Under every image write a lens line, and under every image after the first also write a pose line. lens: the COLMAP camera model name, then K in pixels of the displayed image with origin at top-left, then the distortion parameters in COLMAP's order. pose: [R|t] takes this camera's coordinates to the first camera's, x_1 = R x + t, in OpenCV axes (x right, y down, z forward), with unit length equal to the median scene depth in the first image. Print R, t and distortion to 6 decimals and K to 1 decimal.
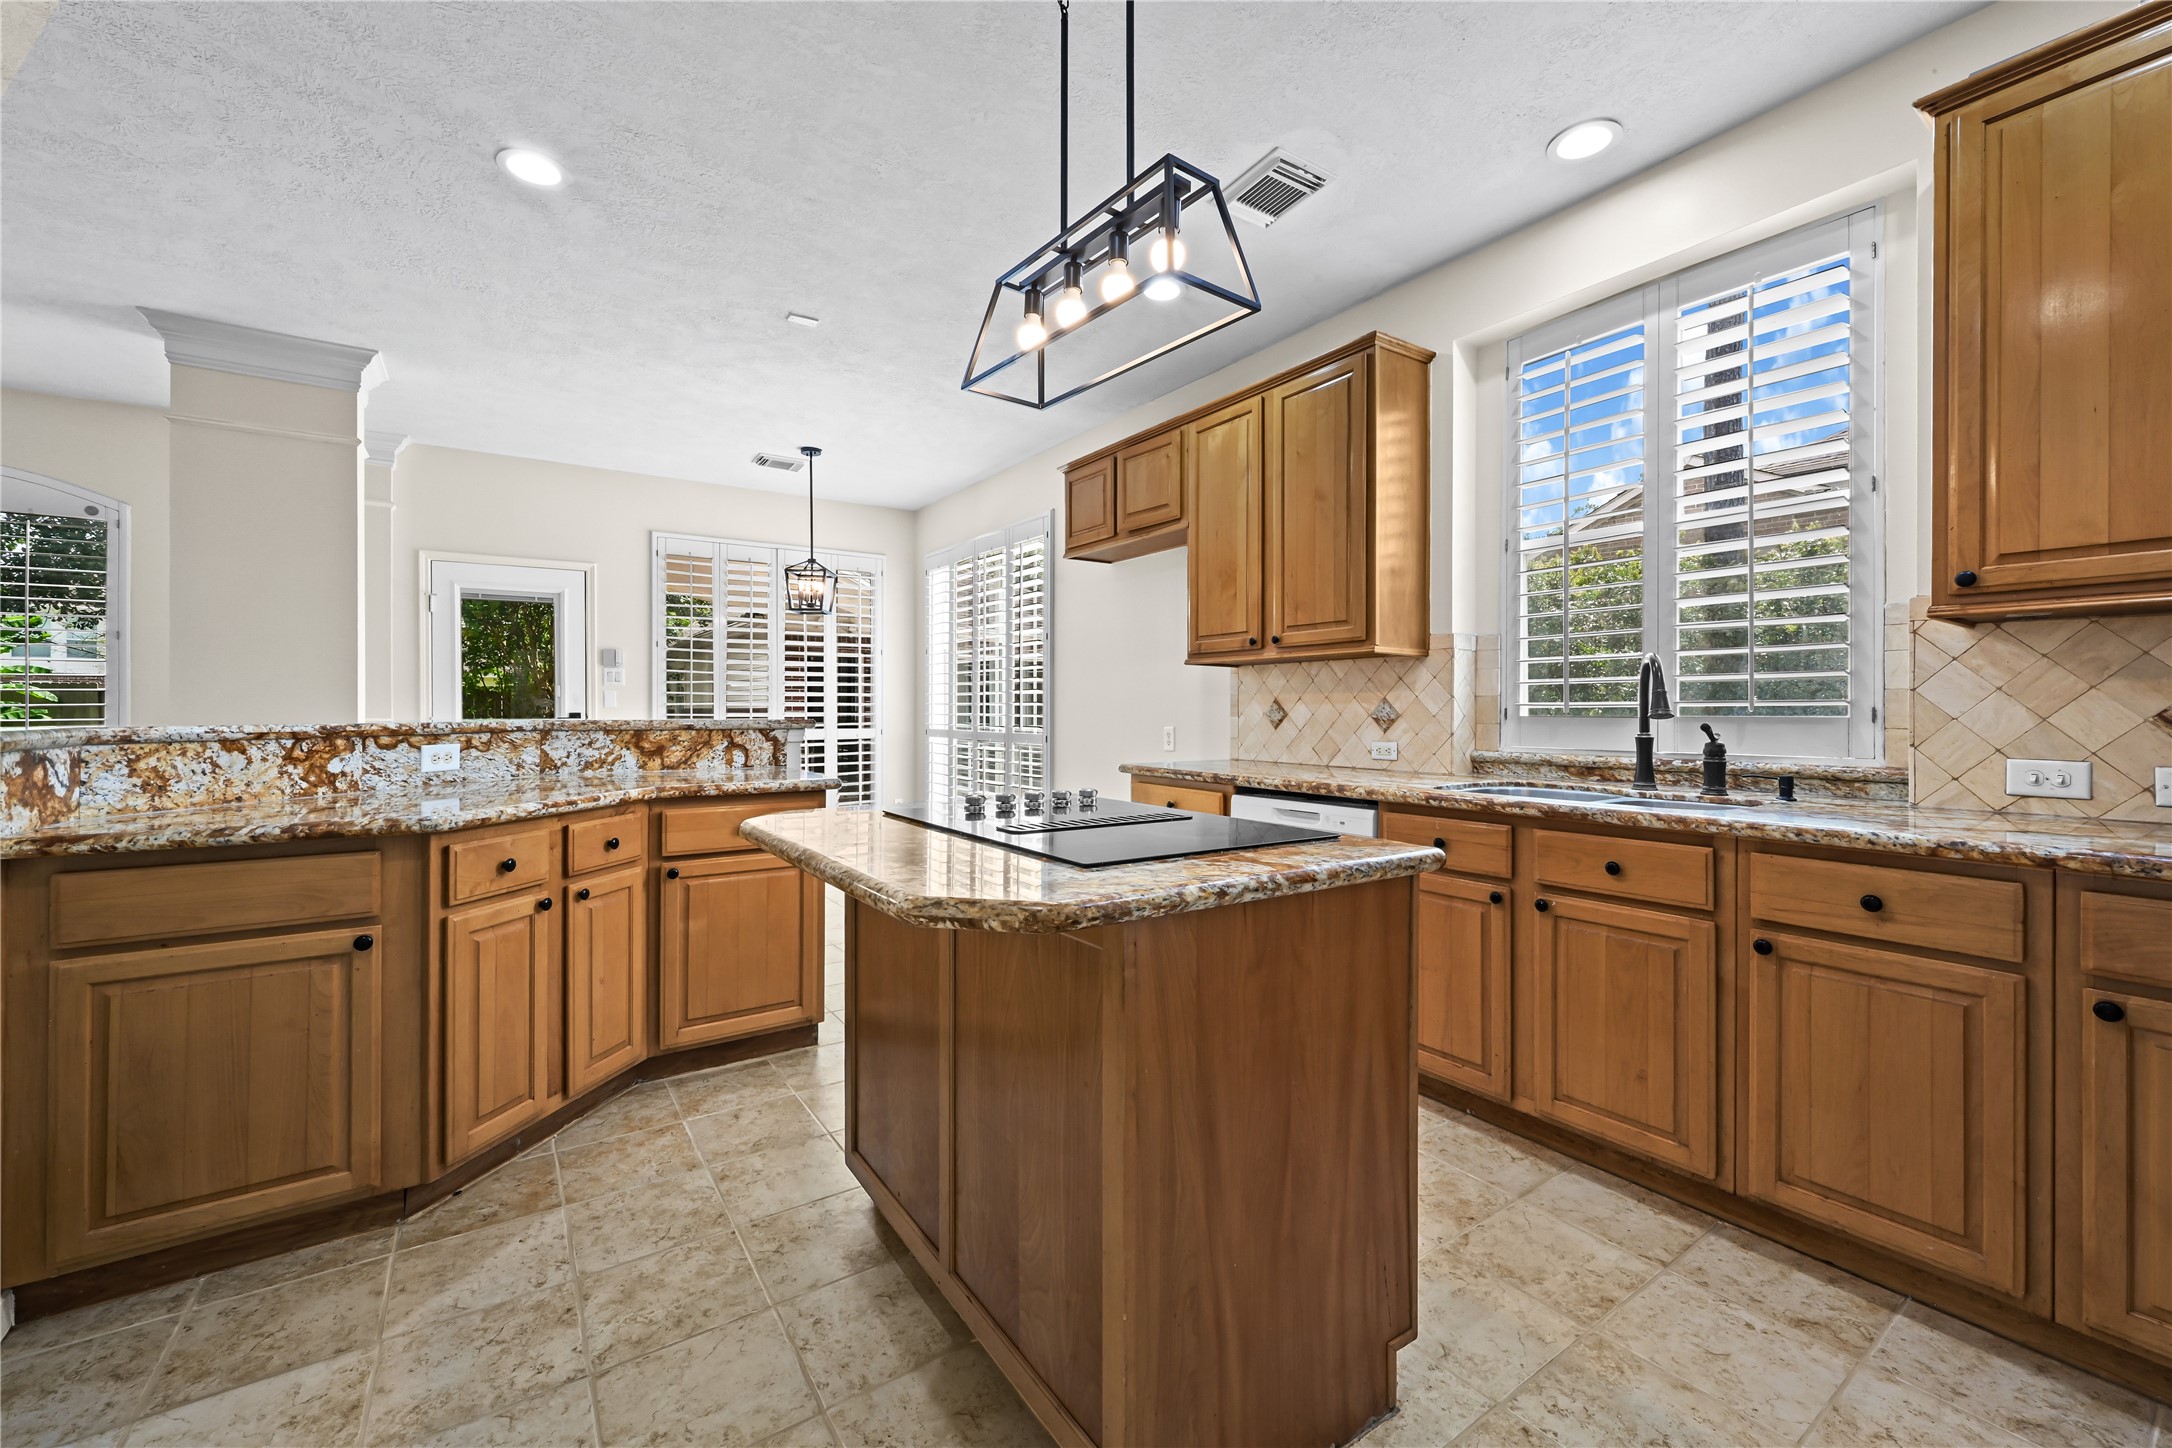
lens RADIAL K [[855.0, 0, 1082.4], [0, 855.0, 709.0], [0, 0, 1]] dist [-0.013854, -0.000114]
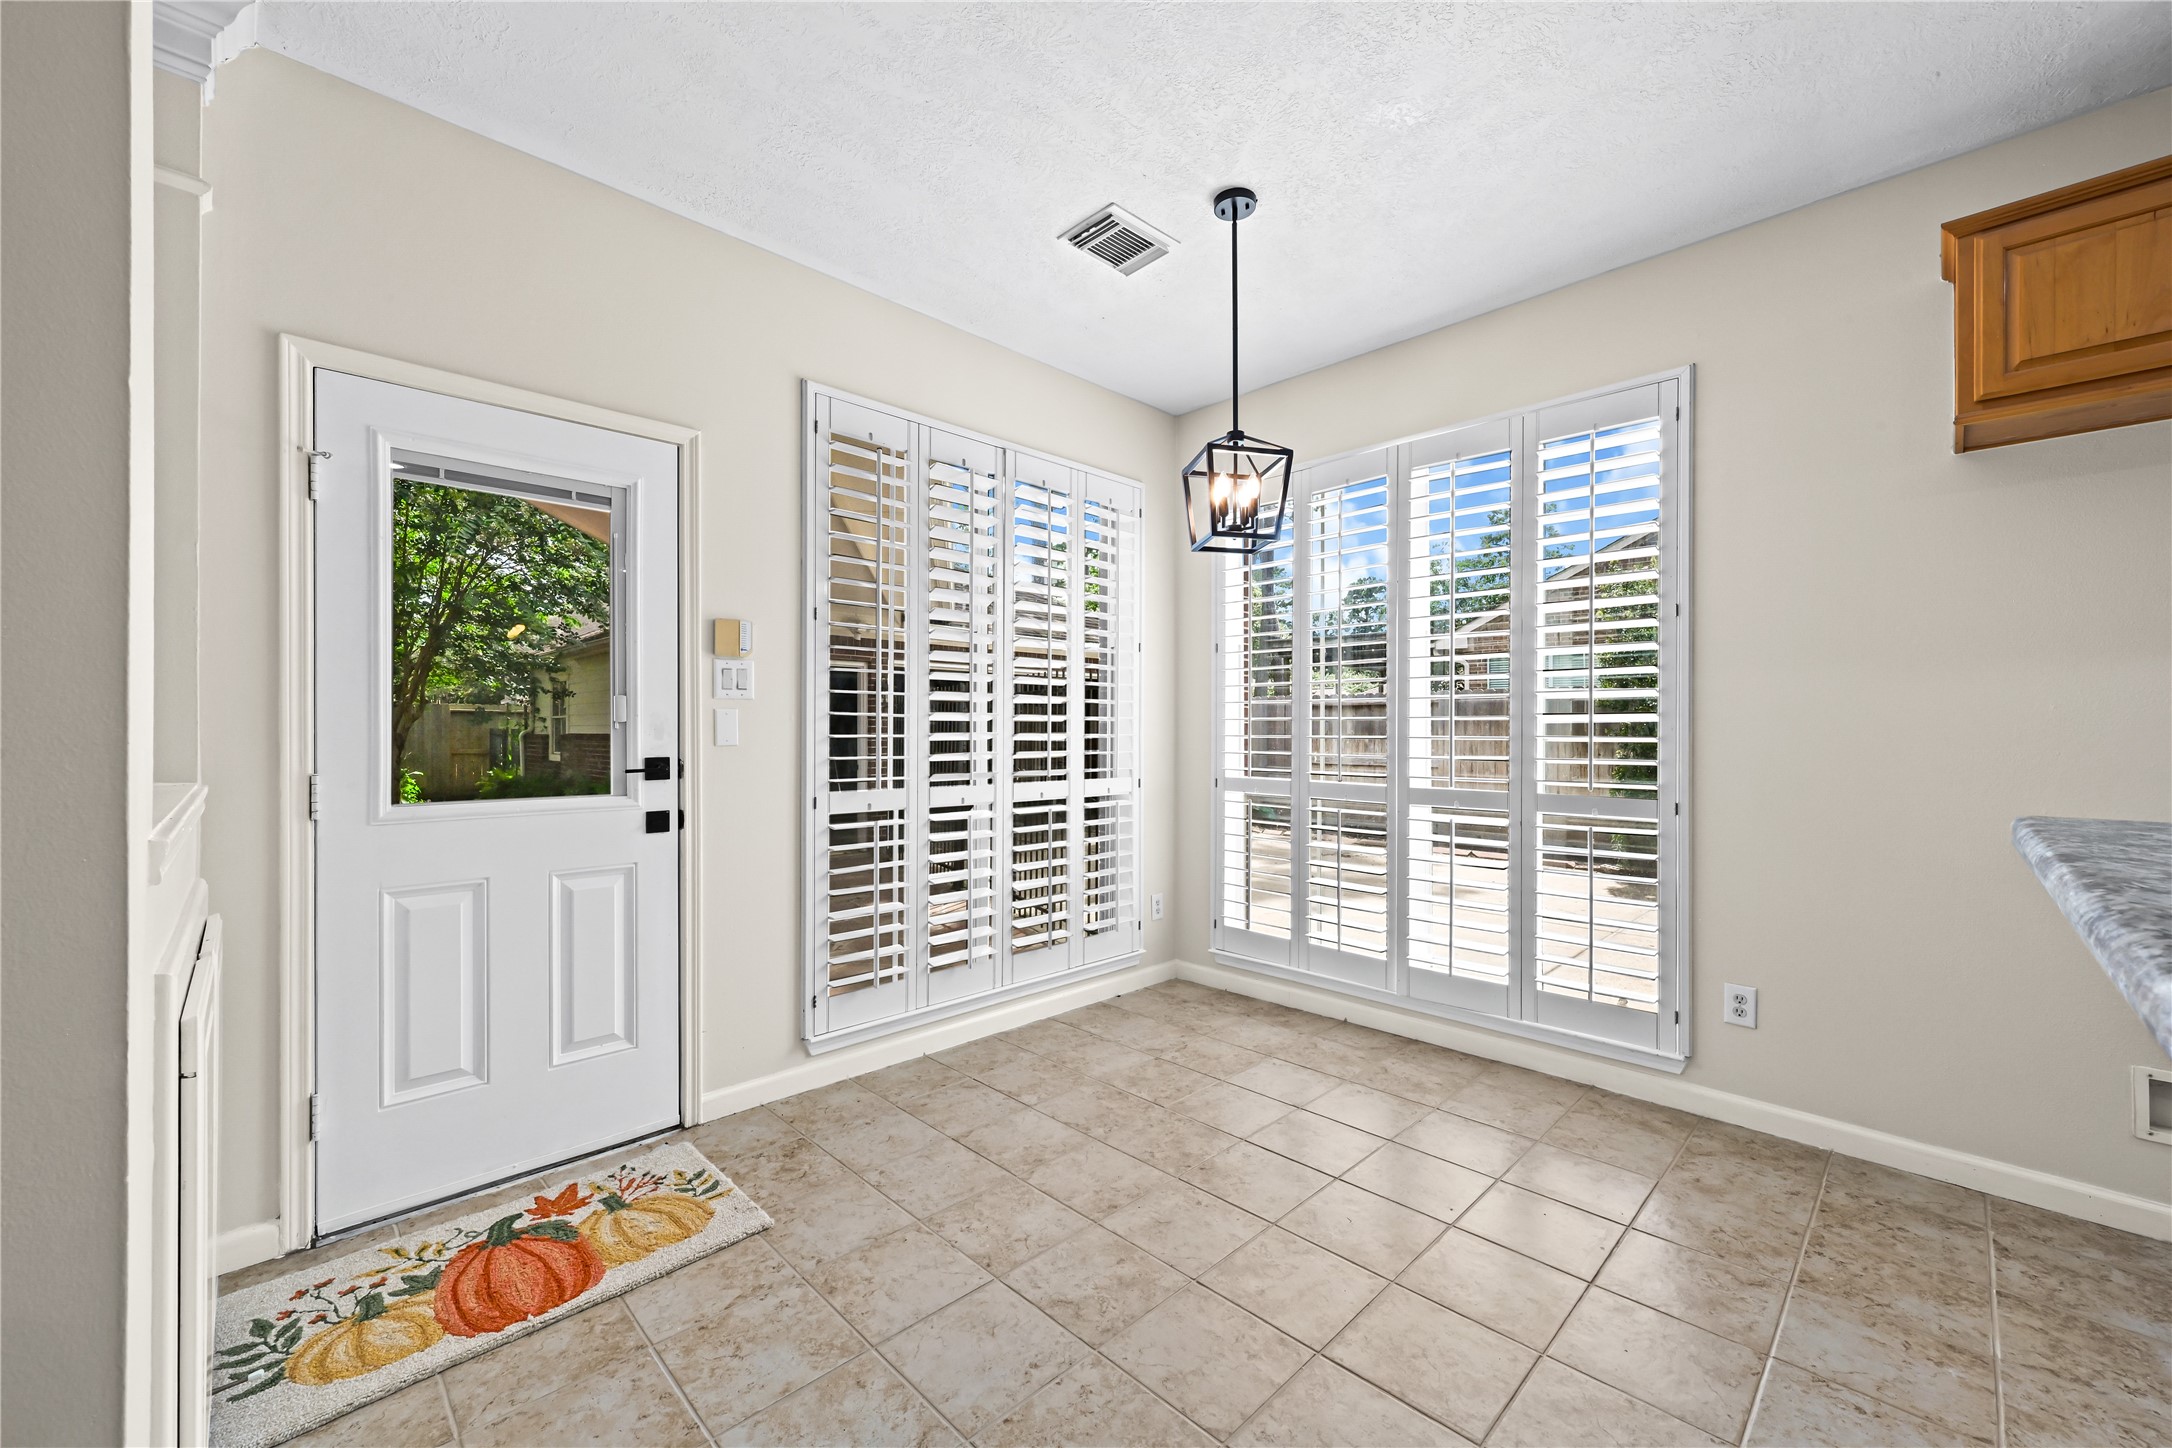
lens RADIAL K [[855.0, 0, 1100.8], [0, 855.0, 733.8], [0, 0, 1]] dist [-0.013854, -0.000114]
pose [[0.980872, 0.000477, 0.194653, -0.752525], [-0.000375, 1.000000, -0.000561, -0.013406], [-0.194654, 0.000477, 0.980872, 0.850290]]
